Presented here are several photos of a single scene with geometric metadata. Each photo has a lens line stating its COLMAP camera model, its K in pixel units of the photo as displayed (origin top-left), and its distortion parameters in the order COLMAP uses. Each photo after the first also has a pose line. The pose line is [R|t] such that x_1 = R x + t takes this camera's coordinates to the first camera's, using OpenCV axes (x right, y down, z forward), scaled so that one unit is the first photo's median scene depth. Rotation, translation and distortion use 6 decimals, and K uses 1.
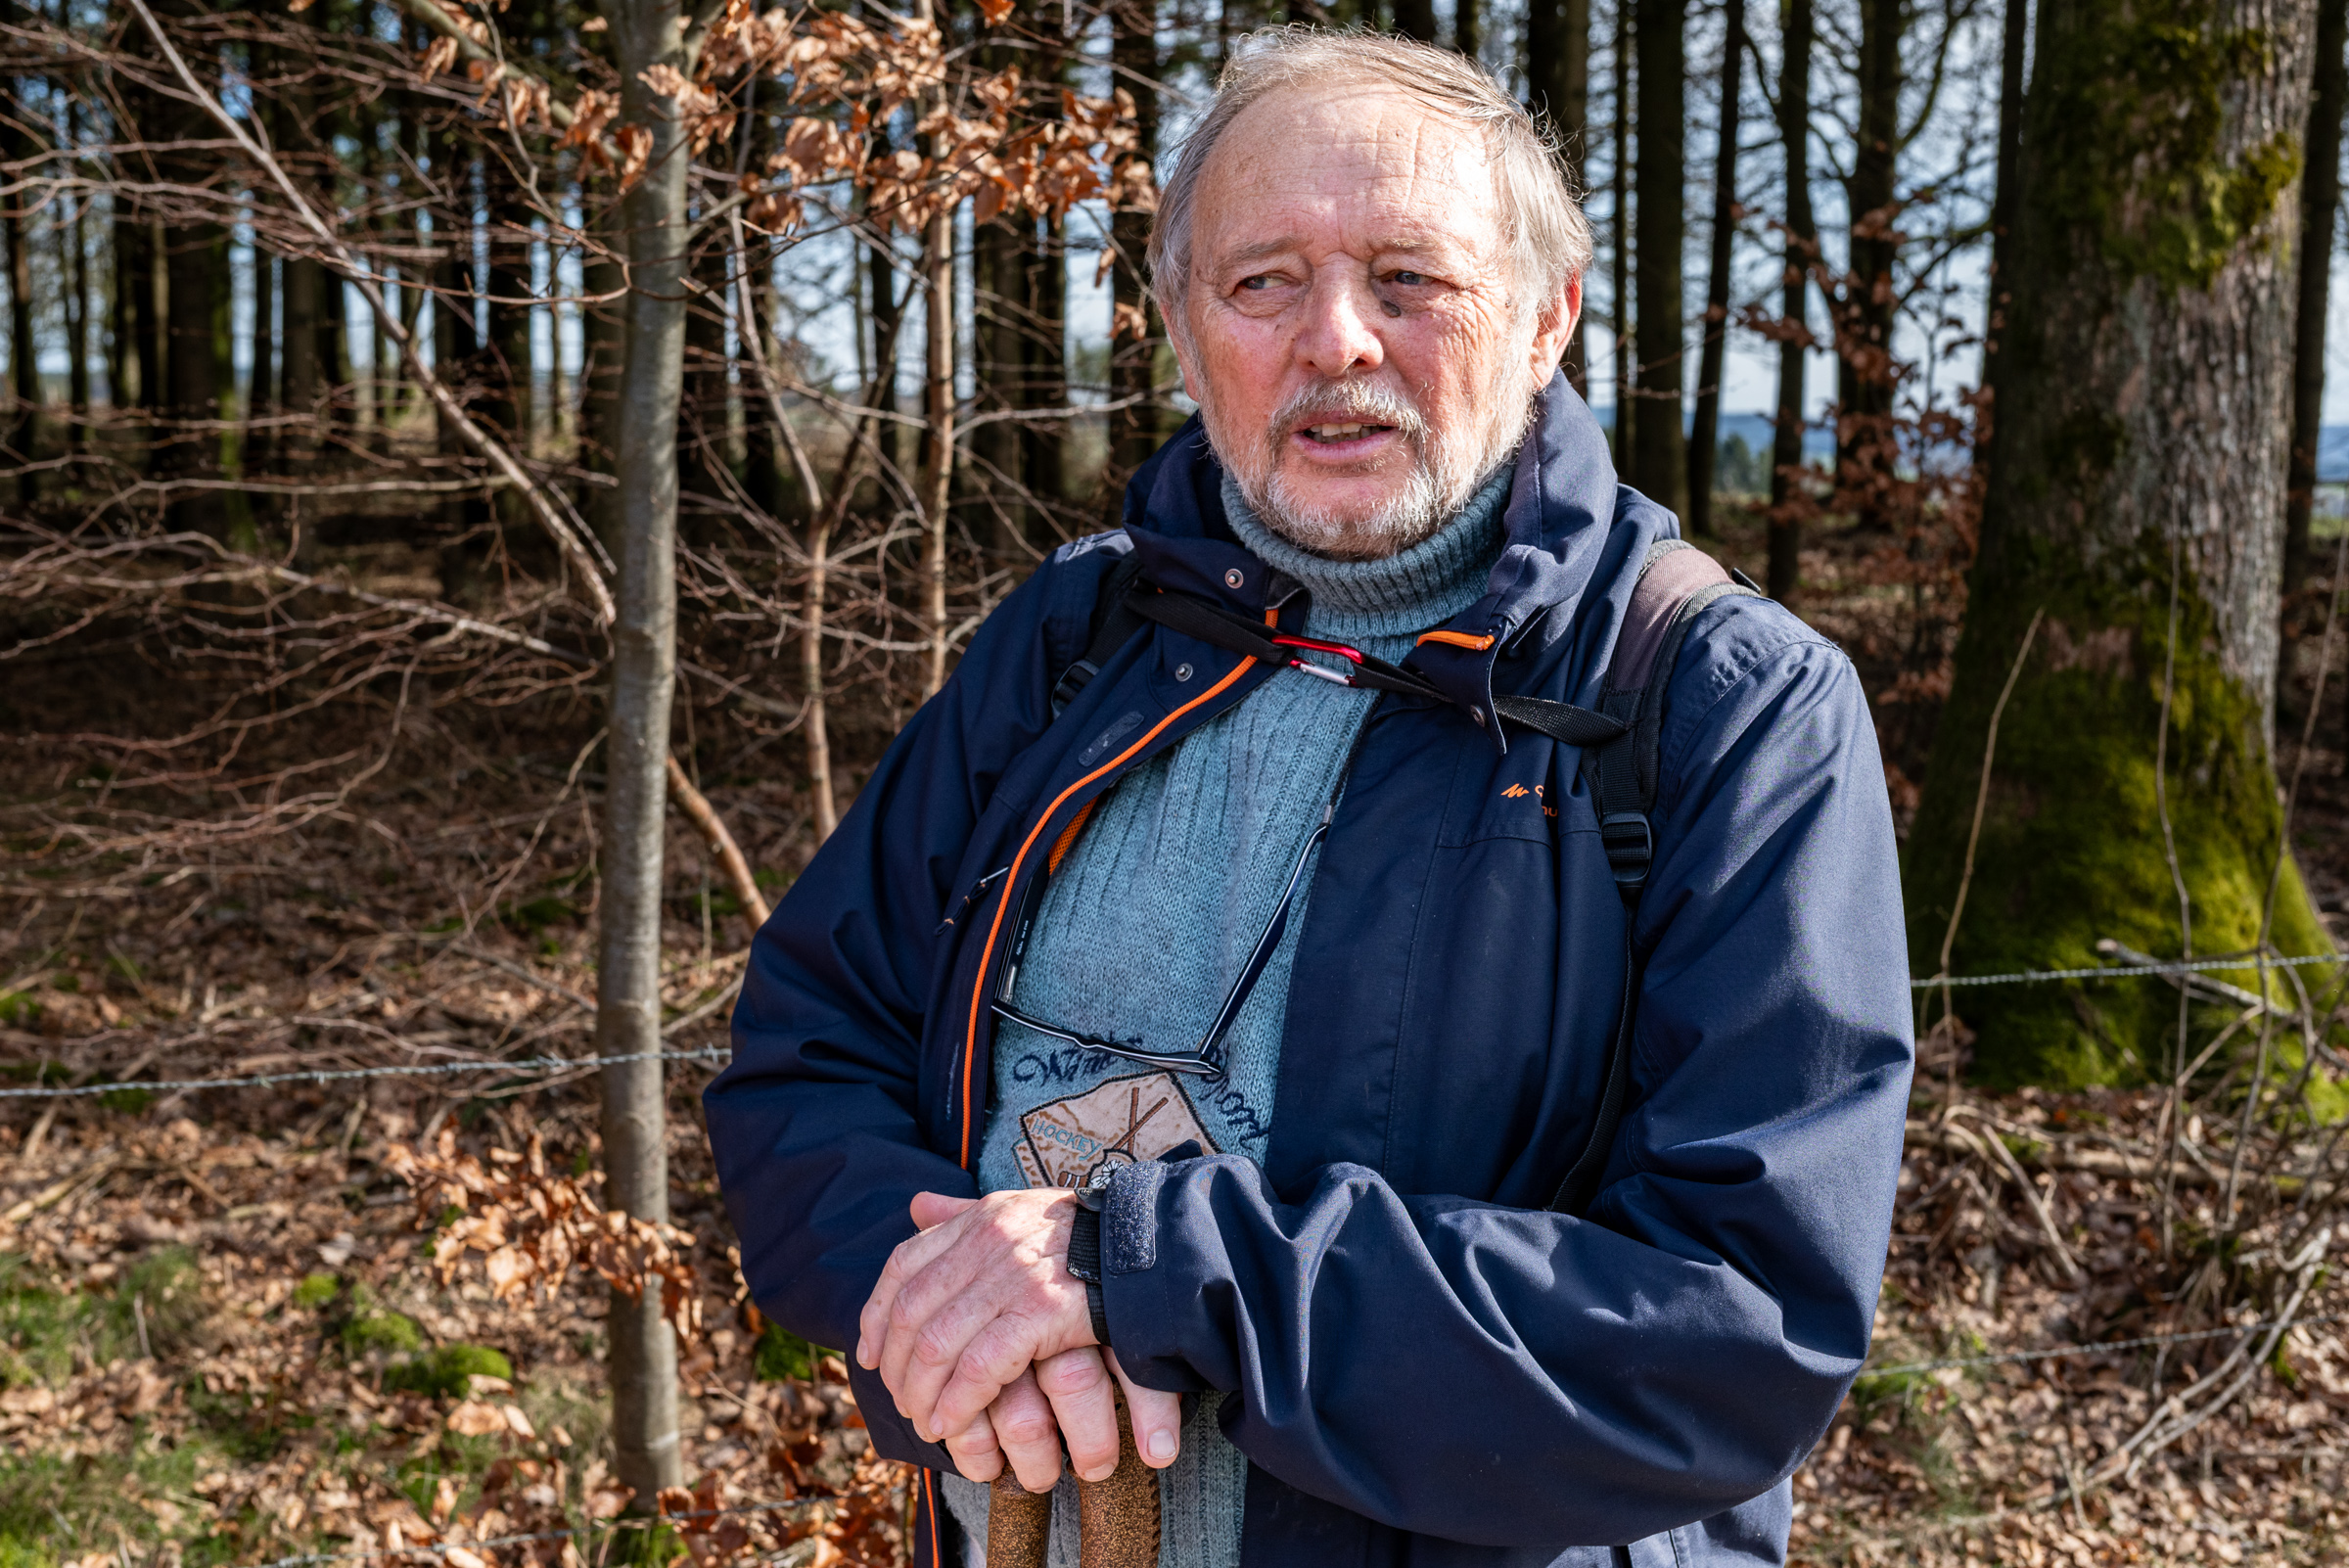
lens RADIAL K [[2719.7, 0, 1153.8], [0, 2719.7, 781.2], [0, 0, 1]] dist [-0.008980, 0.000000]
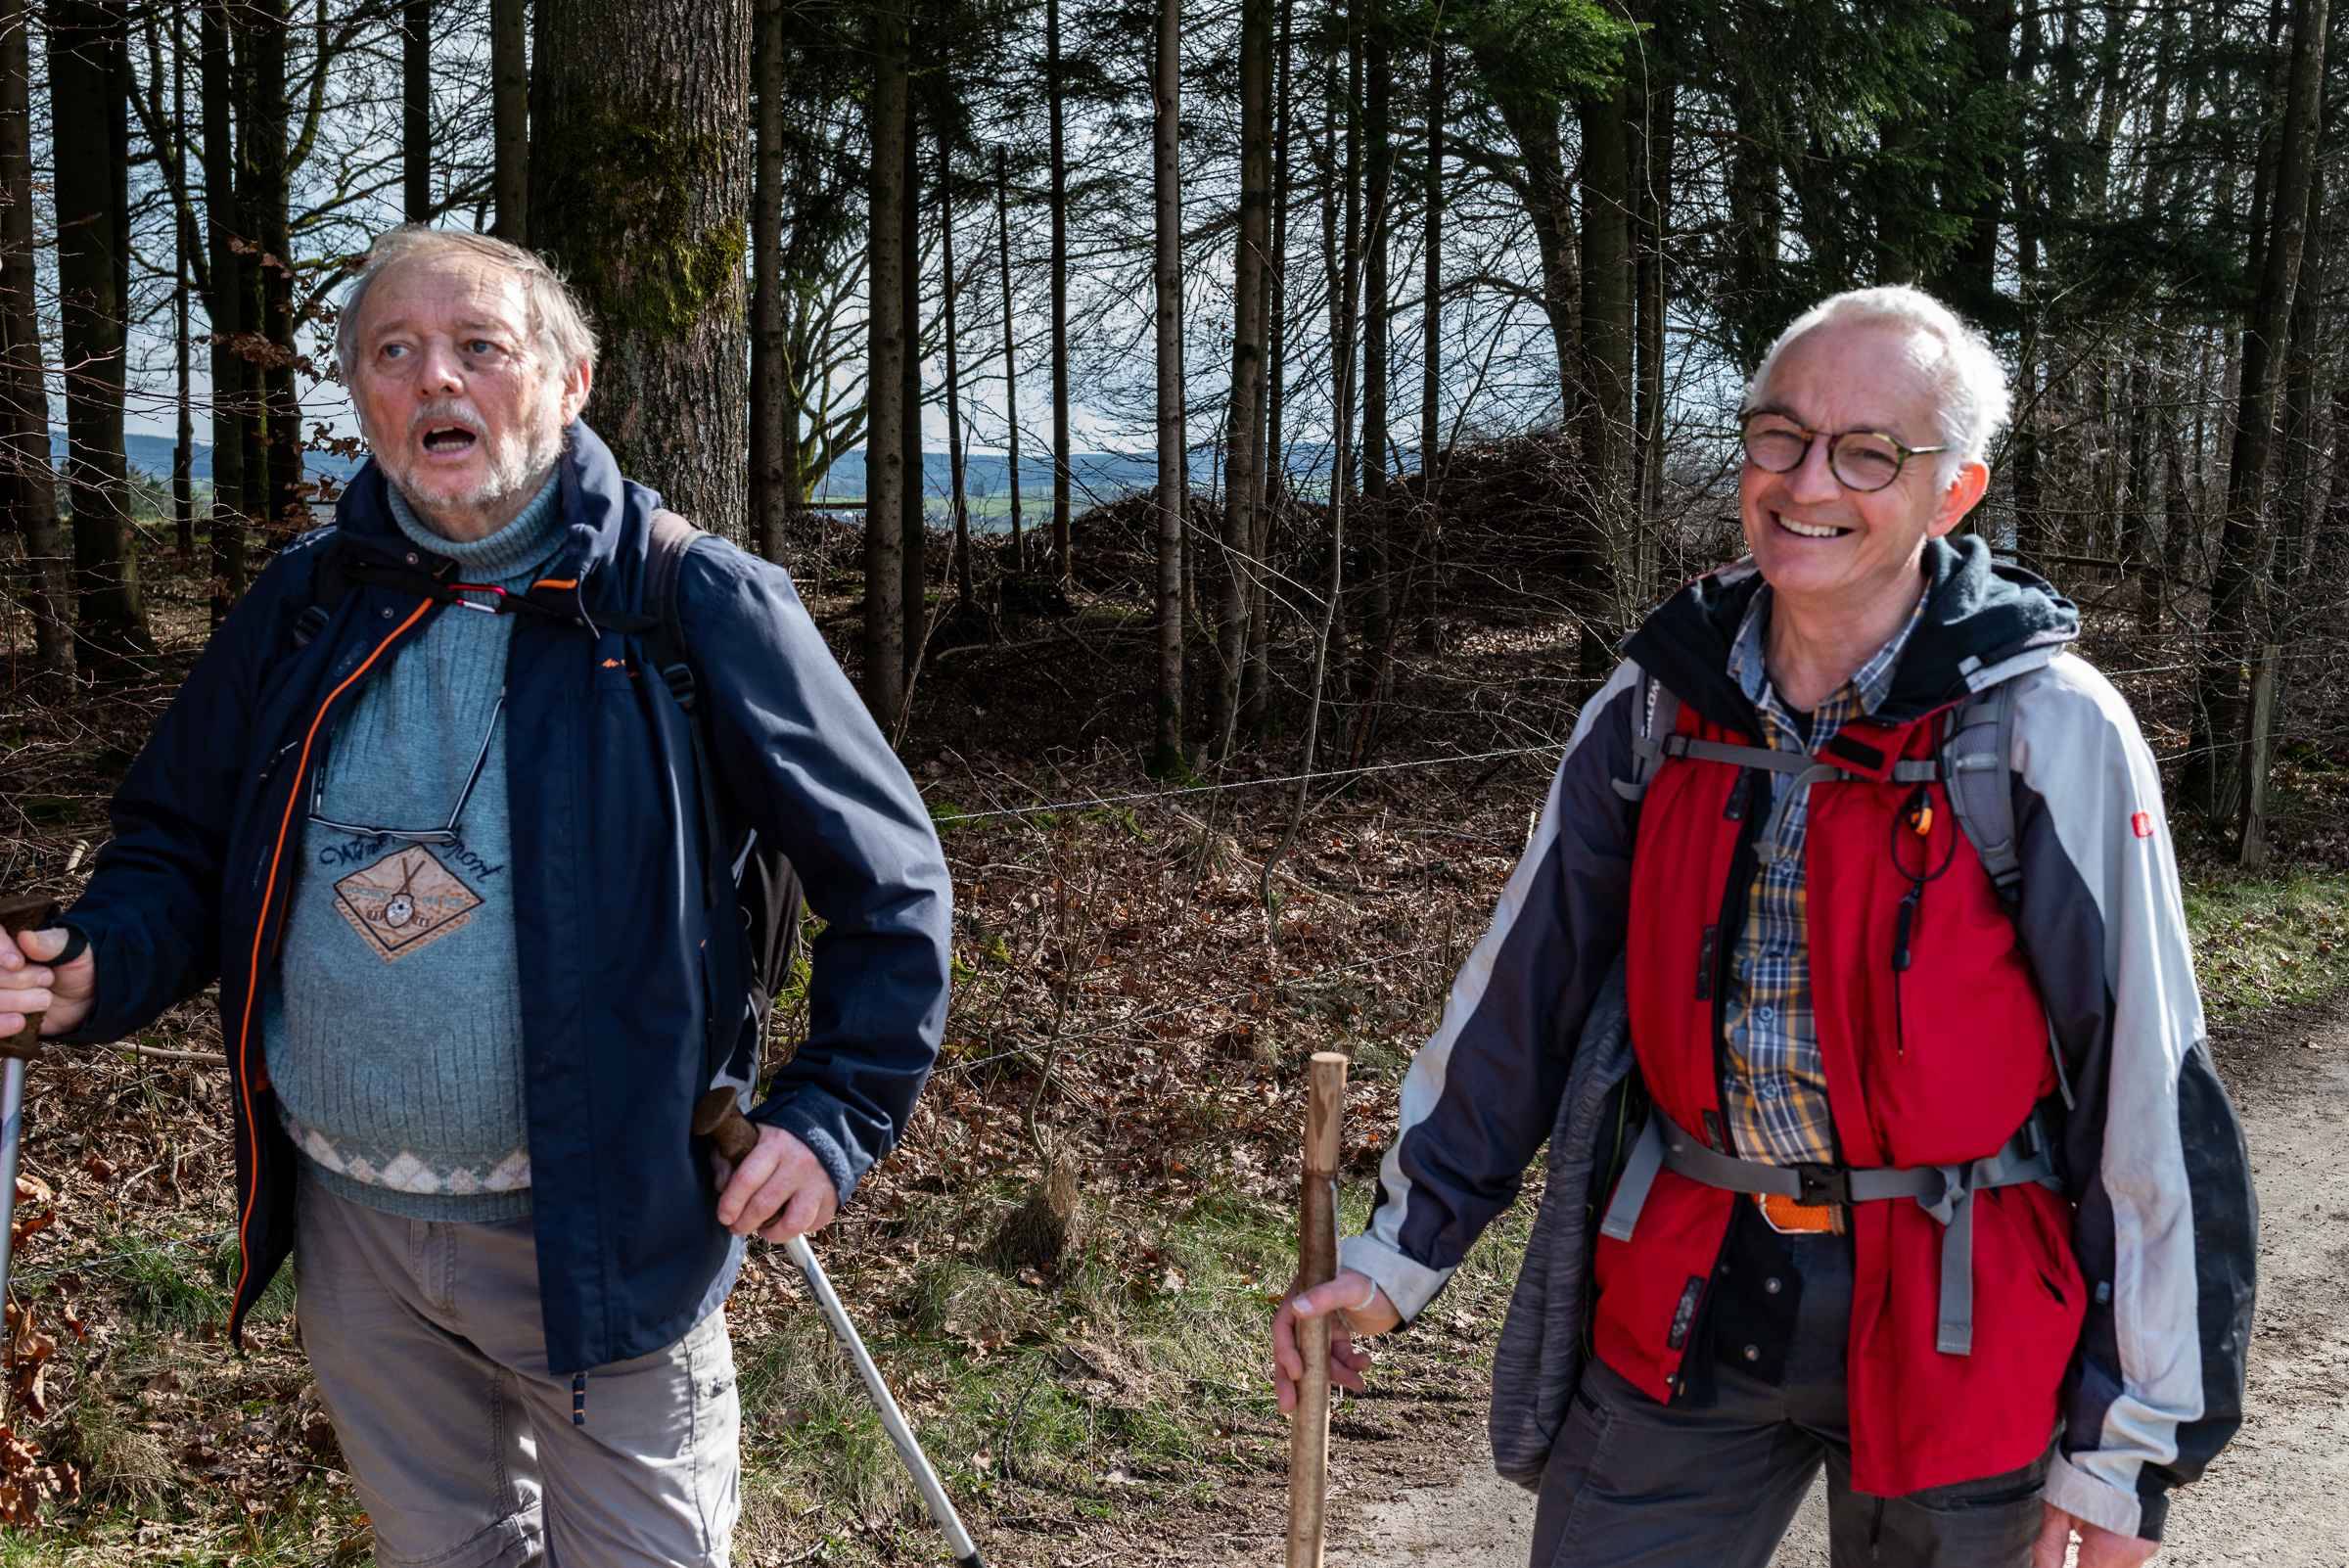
lens RADIAL K [[2719.7, 0, 1180.5], [0, 2719.7, 793.4], [0, 0, 1]] dist [-0.008980, 0.000000]
pose [[0.820929, -0.042678, 0.569433, -0.180594], [0.042787, 0.998997, 0.013189, 0.024884], [-0.569425, 0.013537, 0.821932, -0.191731]]
